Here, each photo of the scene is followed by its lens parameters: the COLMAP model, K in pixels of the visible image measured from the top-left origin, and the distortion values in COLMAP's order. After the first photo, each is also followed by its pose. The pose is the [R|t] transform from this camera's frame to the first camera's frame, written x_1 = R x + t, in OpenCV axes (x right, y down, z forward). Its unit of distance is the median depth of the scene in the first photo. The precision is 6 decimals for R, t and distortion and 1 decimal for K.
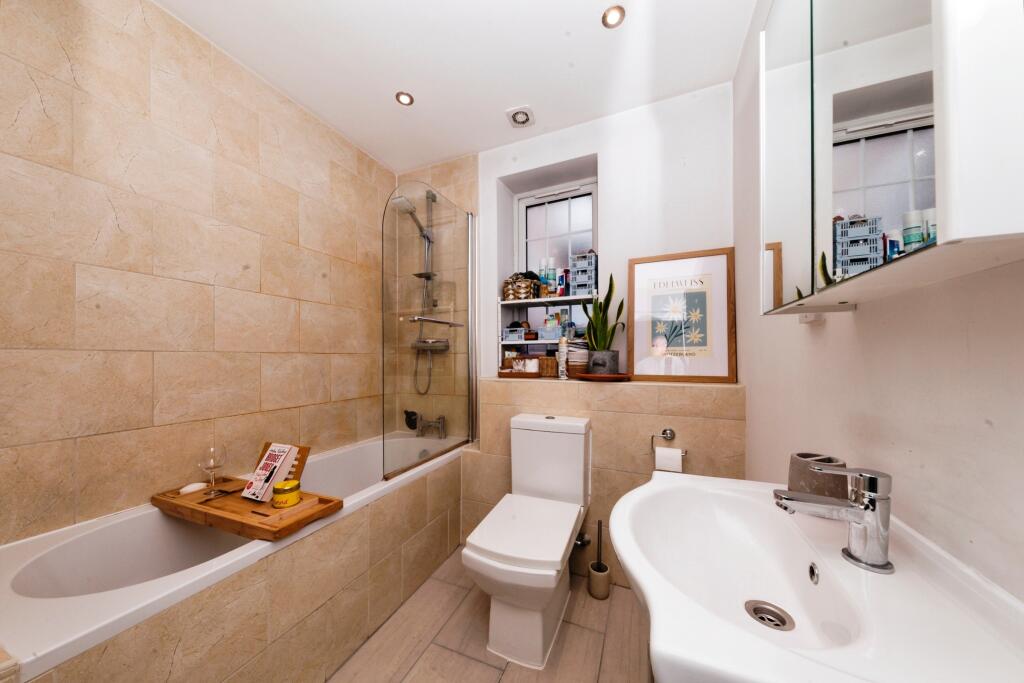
lens RADIAL K [[322.0, 0, 524.1], [0, 322.0, 355.1], [0, 0, 1]] dist [0.005509, -0.000568]
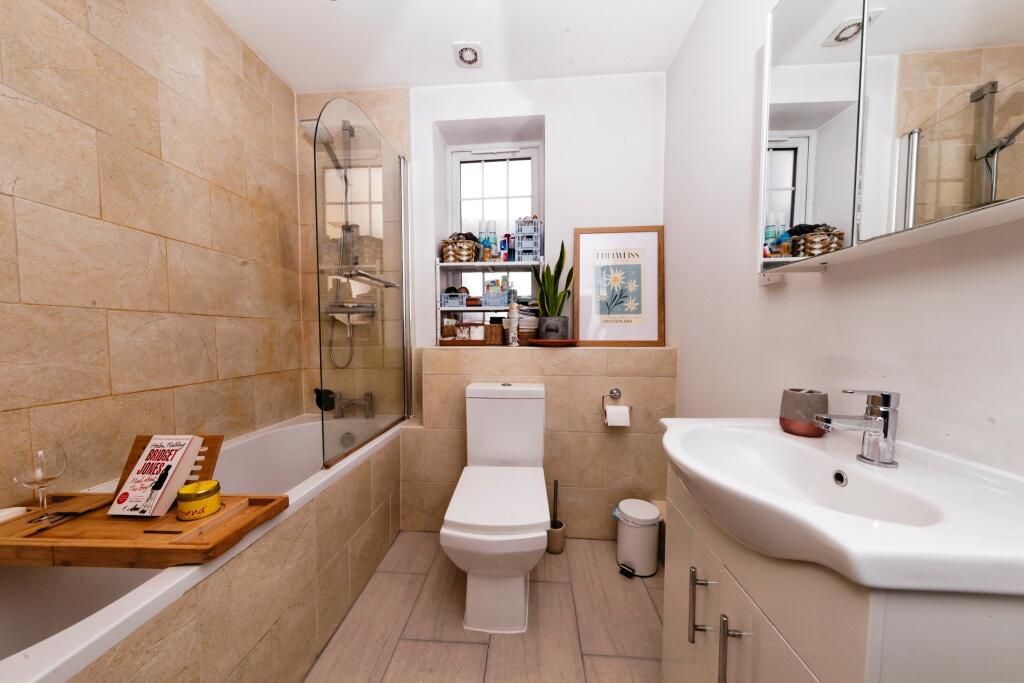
lens RADIAL K [[322.0, 0, 512.5], [0, 322.0, 348.6], [0, 0, 1]] dist [0.005509, -0.000568]
pose [[0.950355, -0.014199, 0.310842, -0.204485], [-0.000463, 0.998893, 0.047044, 0.040281], [-0.311166, -0.044853, 0.949297, 0.077874]]
